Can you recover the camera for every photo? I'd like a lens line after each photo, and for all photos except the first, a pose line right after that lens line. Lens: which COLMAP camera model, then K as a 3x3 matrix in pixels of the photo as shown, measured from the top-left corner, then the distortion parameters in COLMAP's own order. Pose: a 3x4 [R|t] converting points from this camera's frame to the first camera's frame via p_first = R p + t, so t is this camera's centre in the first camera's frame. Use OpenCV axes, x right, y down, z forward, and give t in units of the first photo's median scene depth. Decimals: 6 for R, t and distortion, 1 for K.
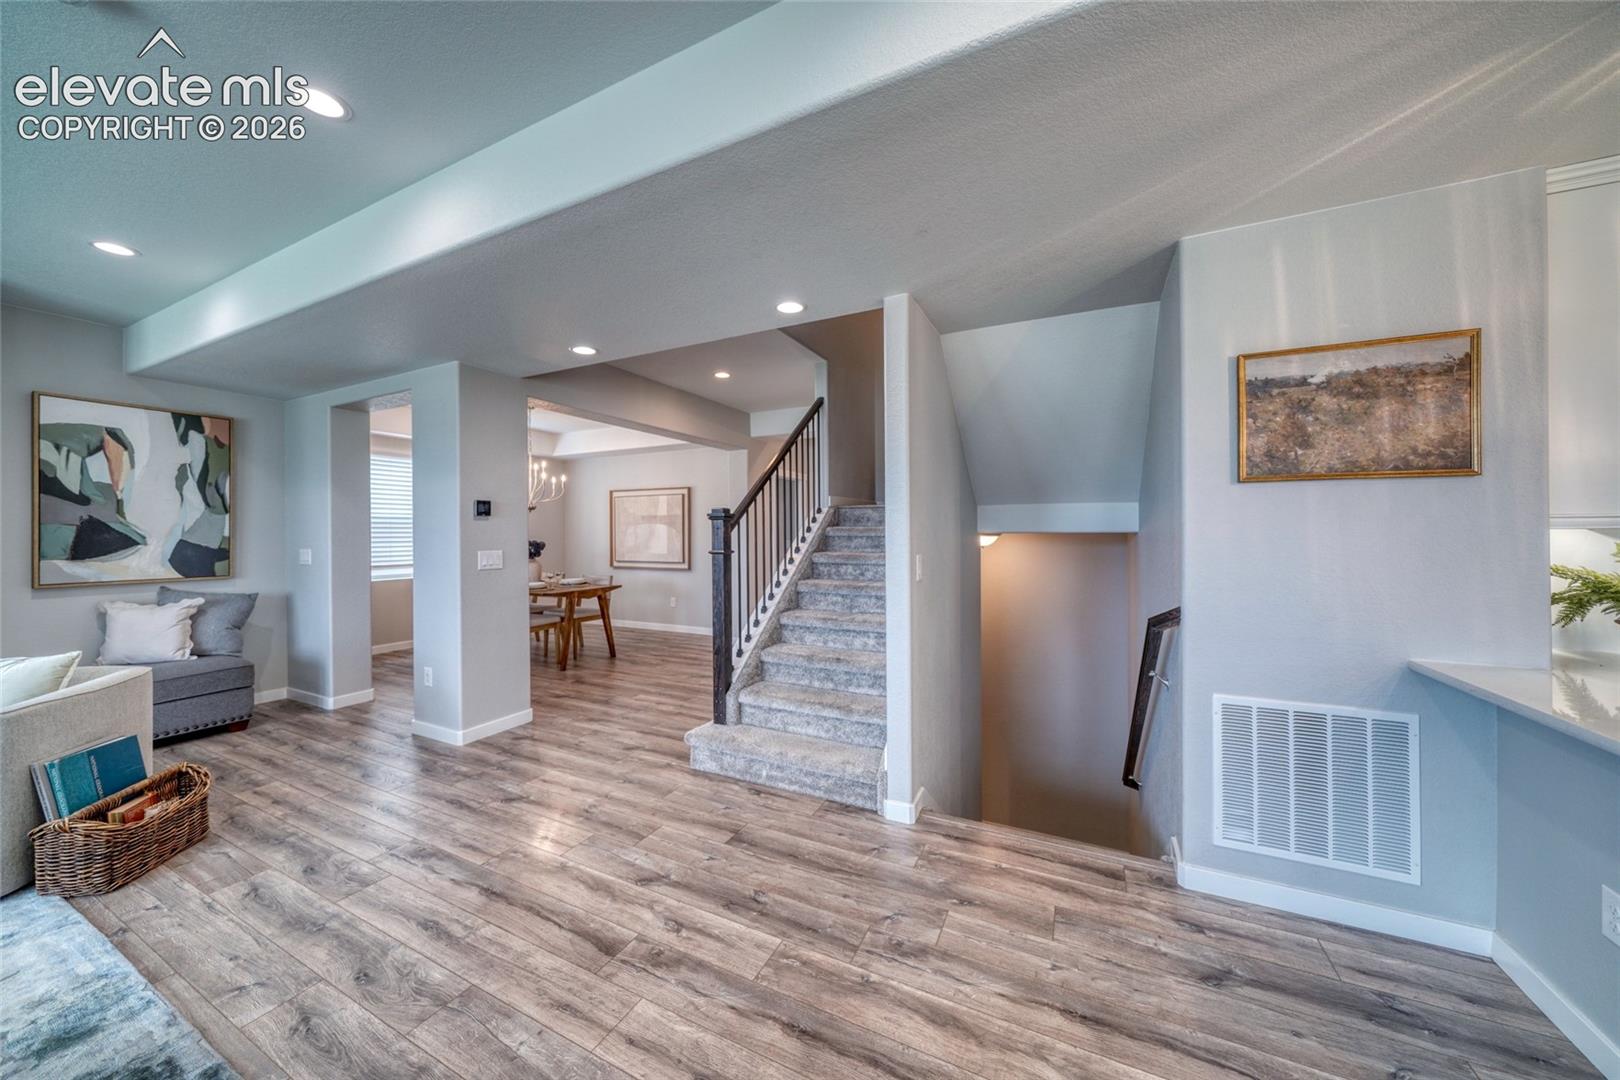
lens RADIAL K [[549.8, 0, 812.5], [0, 549.8, 535.9], [0, 0, 1]] dist [-0.015899, 0.000333]
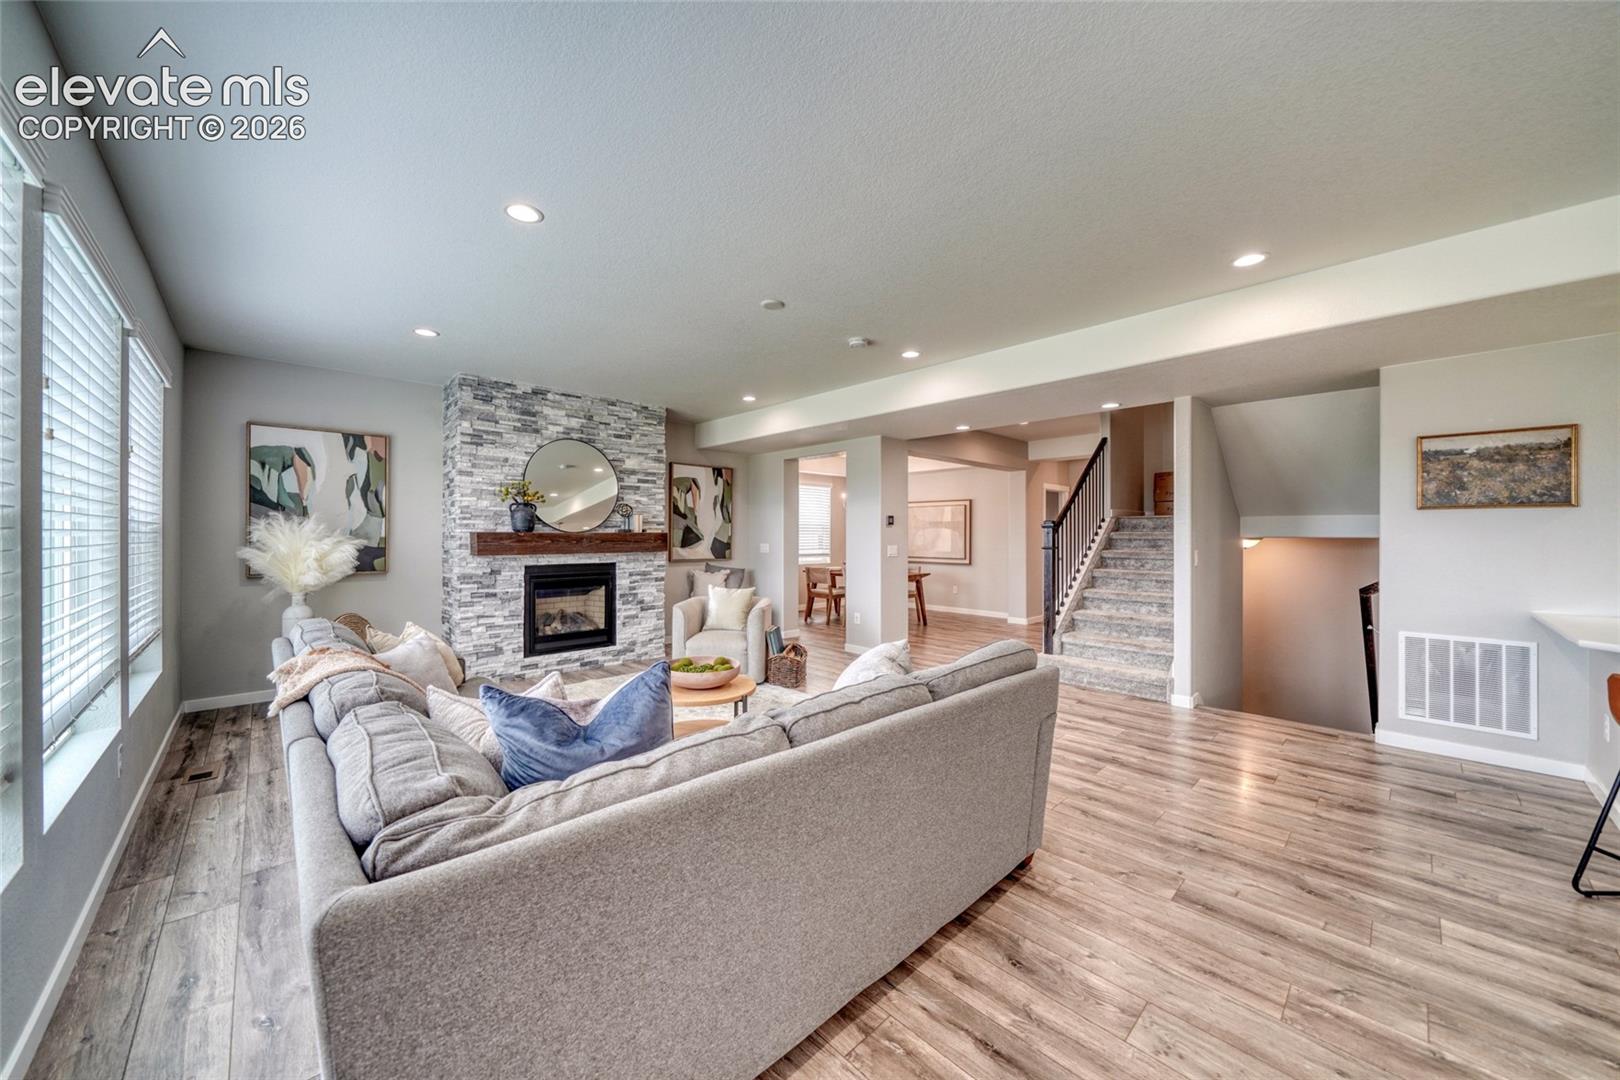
lens RADIAL K [[577.9, 0, 805.6], [0, 577.9, 532.6], [0, 0, 1]] dist [-0.009265, 0.001931]
pose [[0.935465, 0.005859, -0.353371, -0.239503], [-0.009486, 0.999919, -0.008533, 0.005666], [0.353292, 0.011334, 0.935444, -0.848303]]
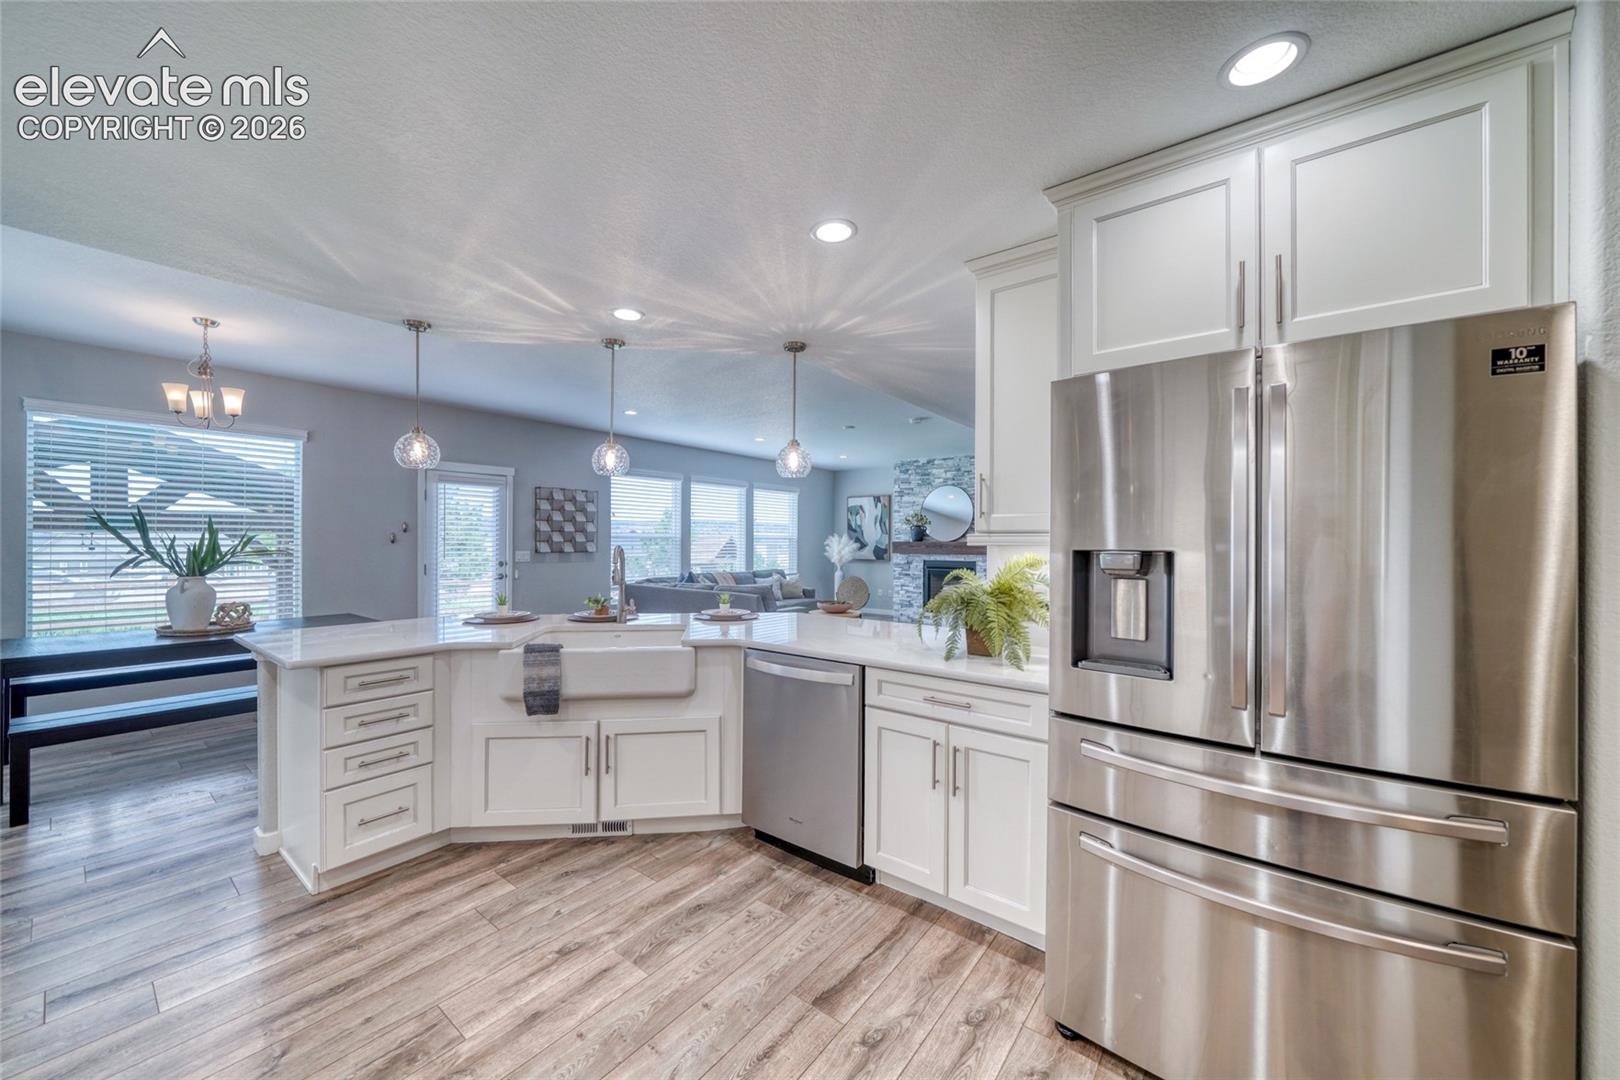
lens RADIAL K [[577.9, 0, 785.3], [0, 577.9, 543.9], [0, 0, 1]] dist [-0.009265, 0.001931]
pose [[-0.229436, 0.008755, -0.973284, 1.490412], [-0.010432, 0.999880, 0.011453, -0.015327], [0.973268, 0.012781, -0.229317, 0.410034]]
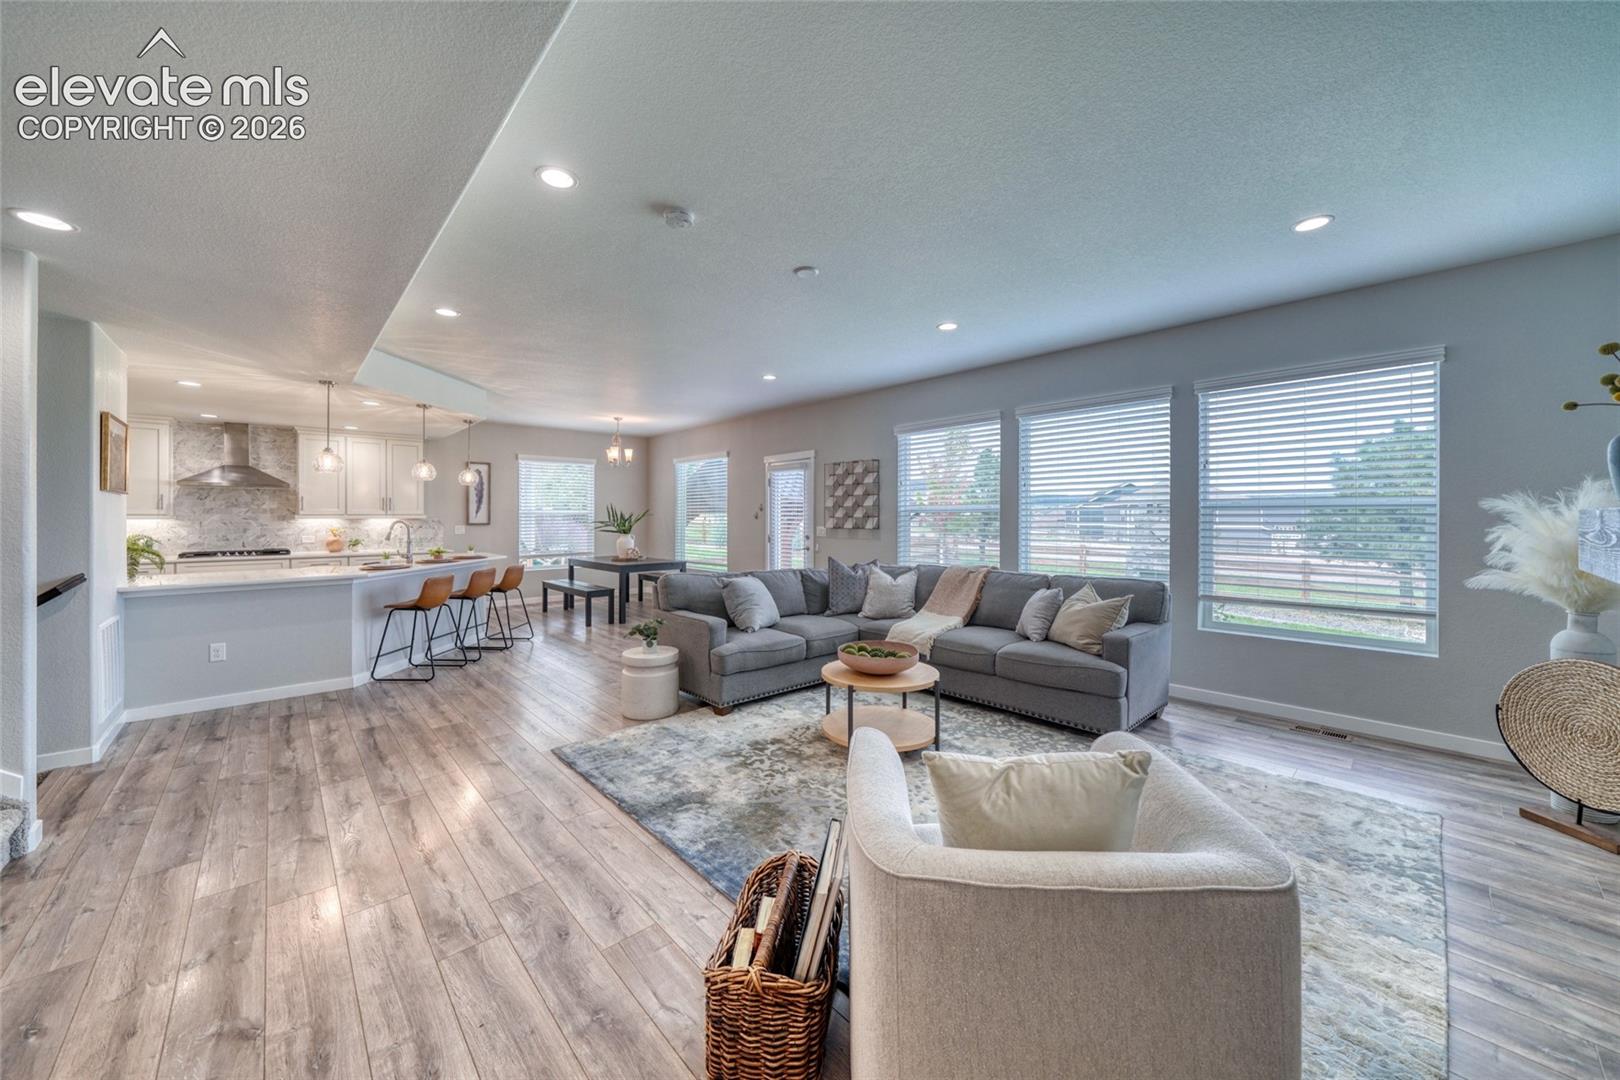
lens RADIAL K [[577.9, 0, 807.2], [0, 577.9, 524.0], [0, 0, 1]] dist [-0.009265, 0.001931]
pose [[-0.933793, 0.005252, 0.357775, -1.047051], [0.011738, 0.999804, 0.015960, -0.000937], [-0.357621, 0.019103, -0.933672, 1.096922]]
